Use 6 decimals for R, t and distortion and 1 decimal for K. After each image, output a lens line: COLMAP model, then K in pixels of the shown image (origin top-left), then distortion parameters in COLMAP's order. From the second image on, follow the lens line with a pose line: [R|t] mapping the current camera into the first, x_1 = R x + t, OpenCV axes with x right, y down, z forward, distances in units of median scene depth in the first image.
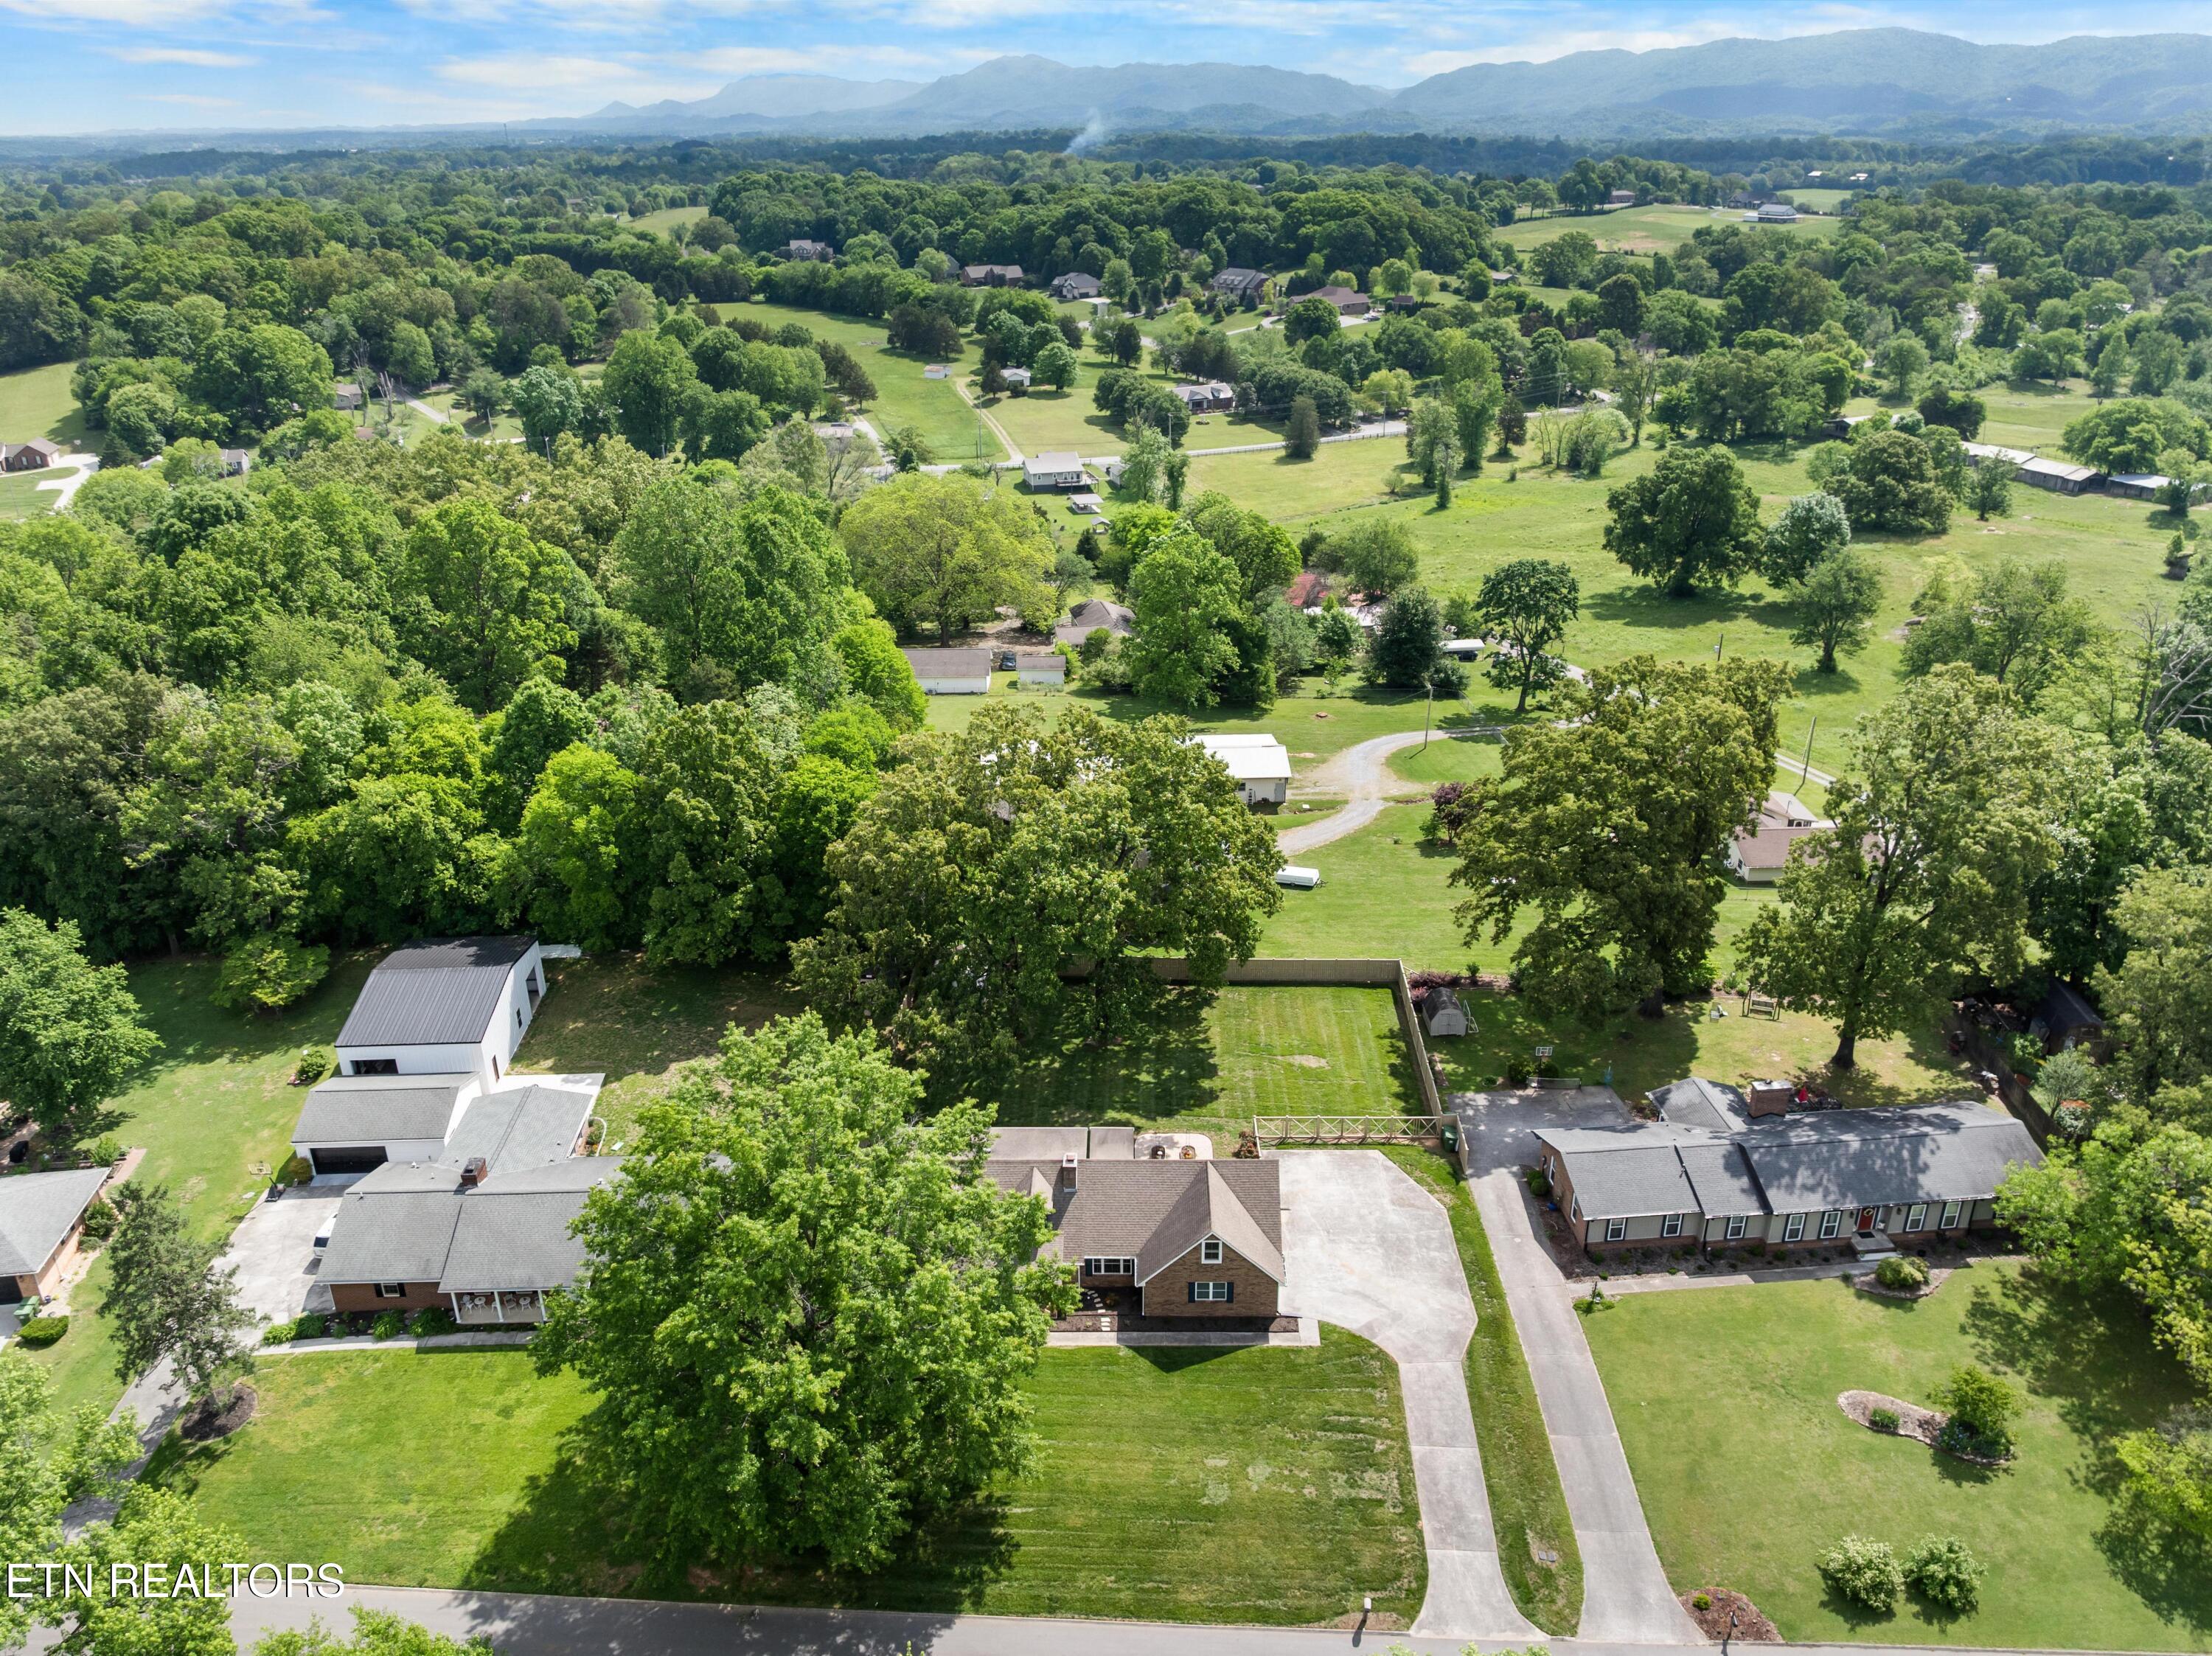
lens RADIAL K [[1708.4, 0, 1106.0], [0, 1708.4, 828.0], [0, 0, 1]] dist [-0.041106, 0.003410]
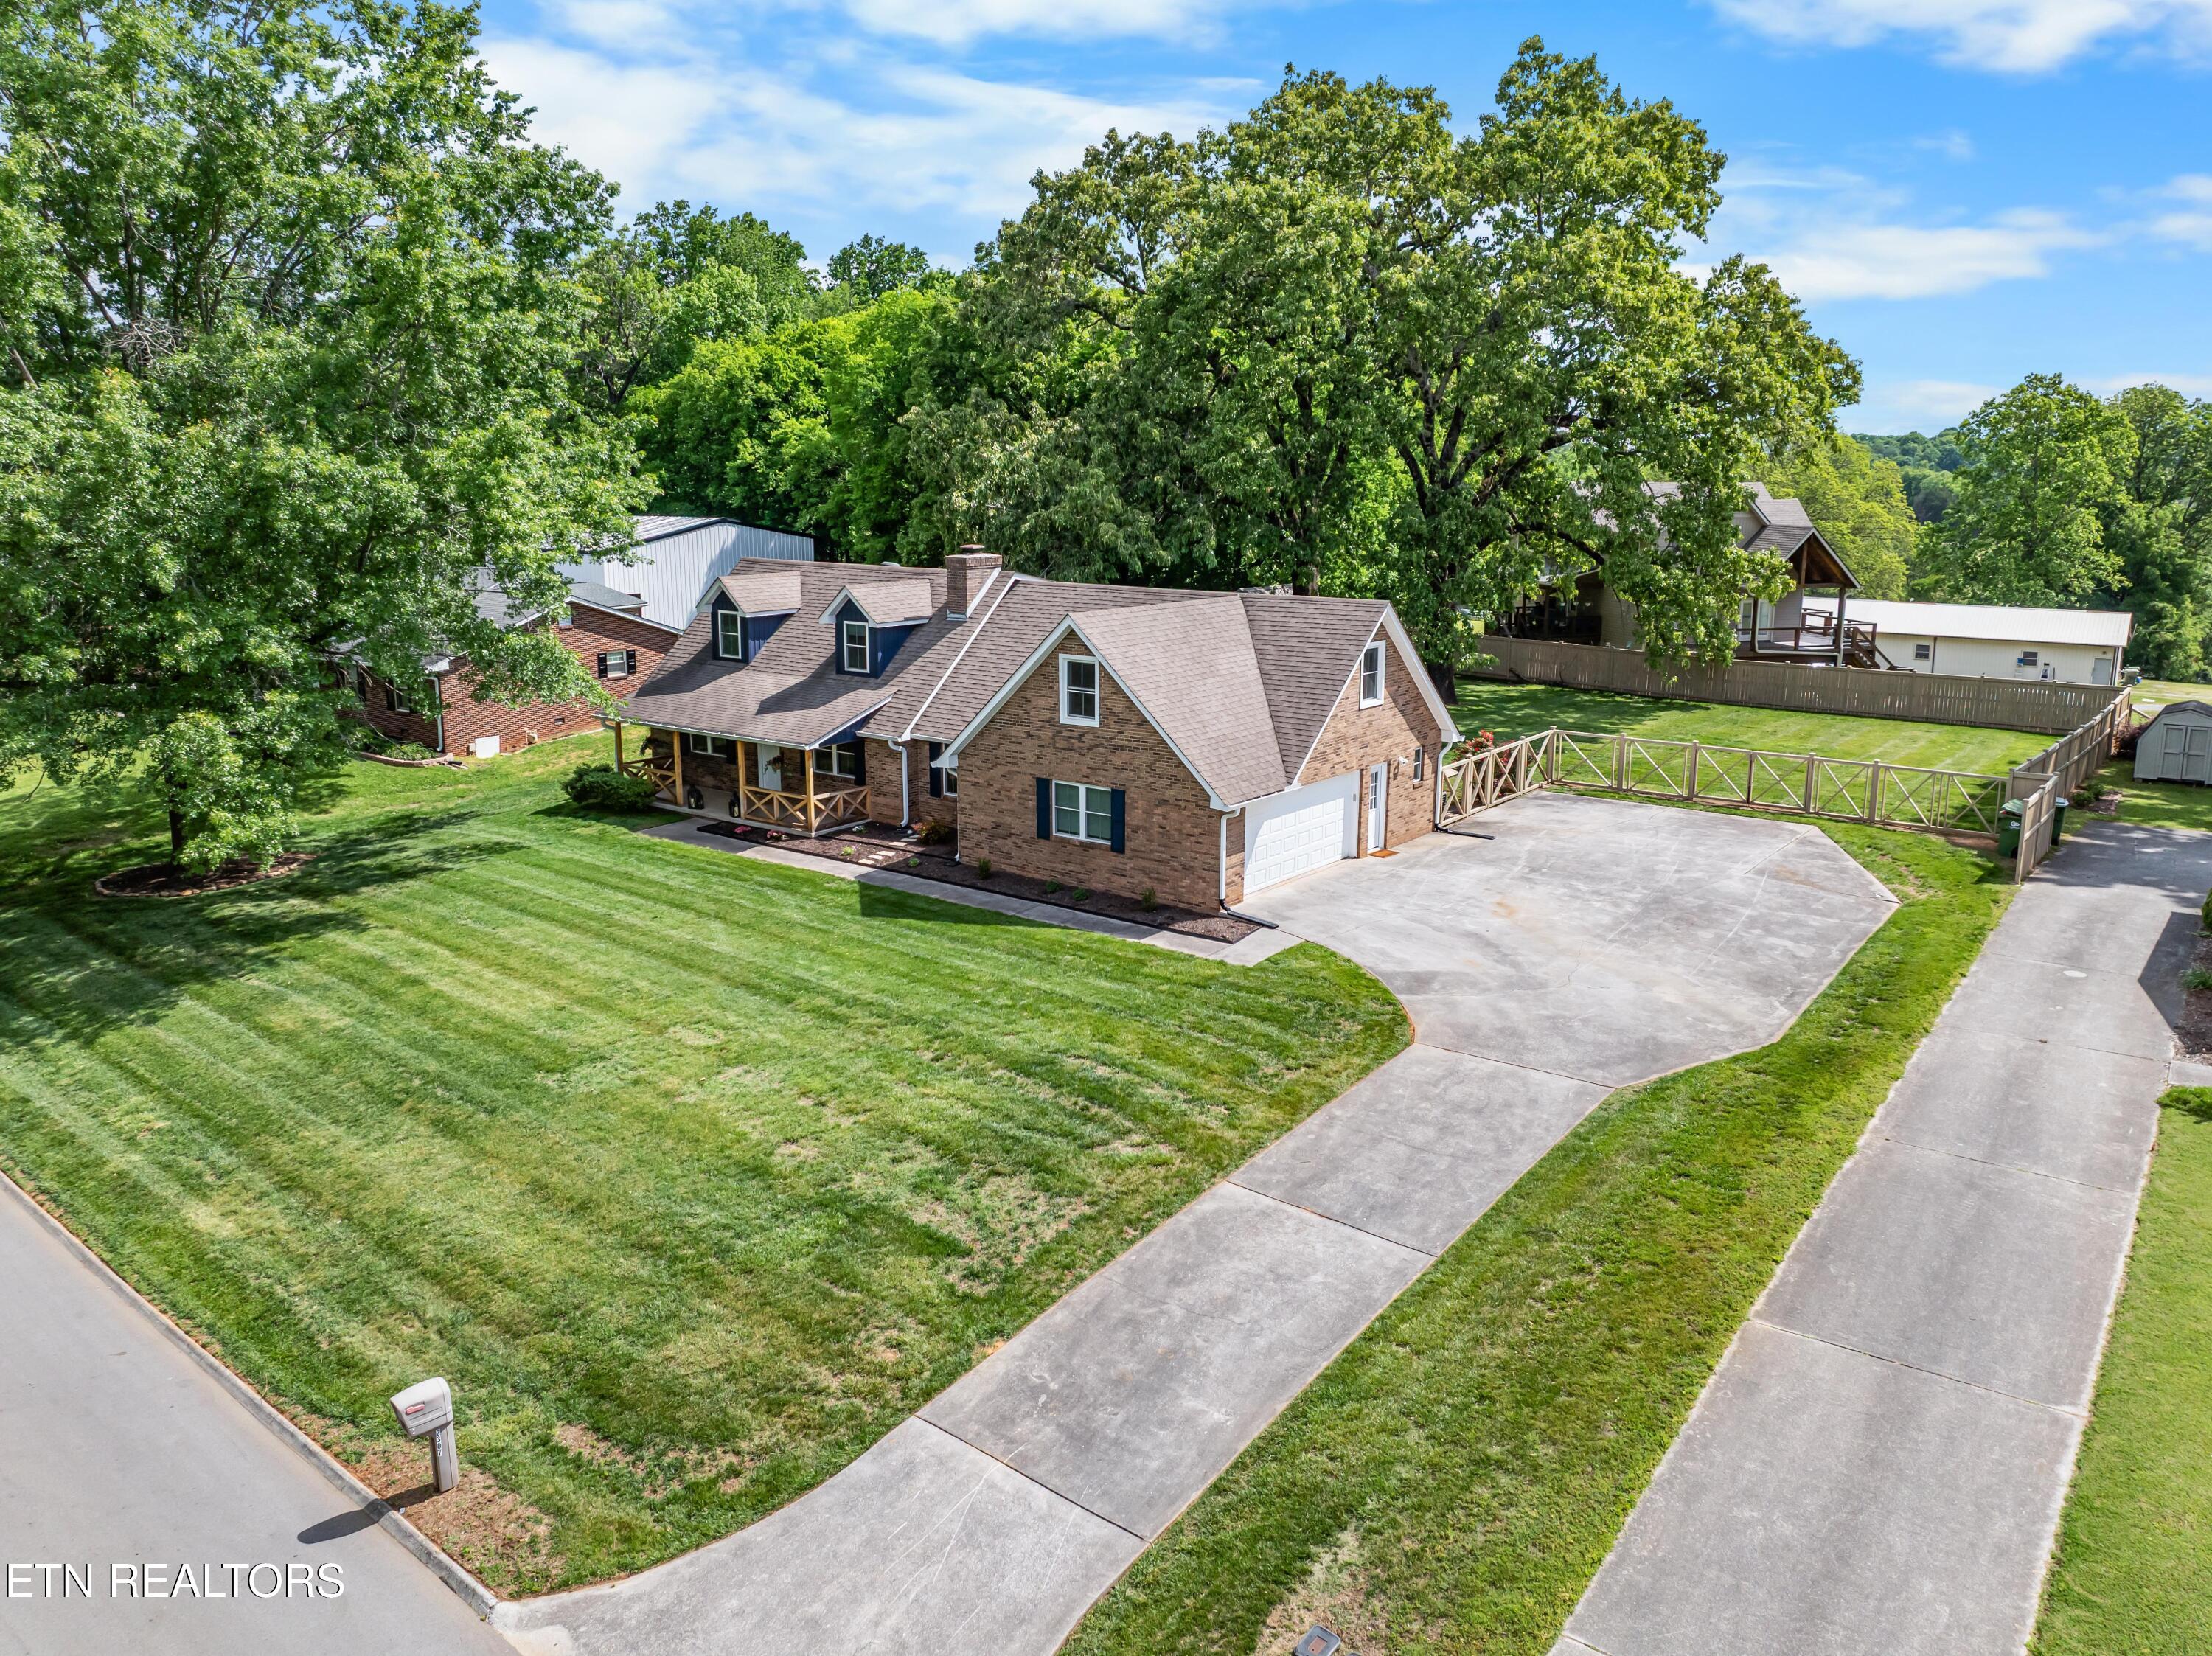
lens RADIAL K [[1610.9, 0, 1106.0], [0, 1610.9, 828.0], [0, 0, 1]] dist [-0.041421, 0.001192]
pose [[0.800112, 0.141803, -0.582849, 0.213292], [-0.241169, 0.965712, -0.096117, 0.231322], [0.549234, 0.217469, 0.806876, 0.521557]]
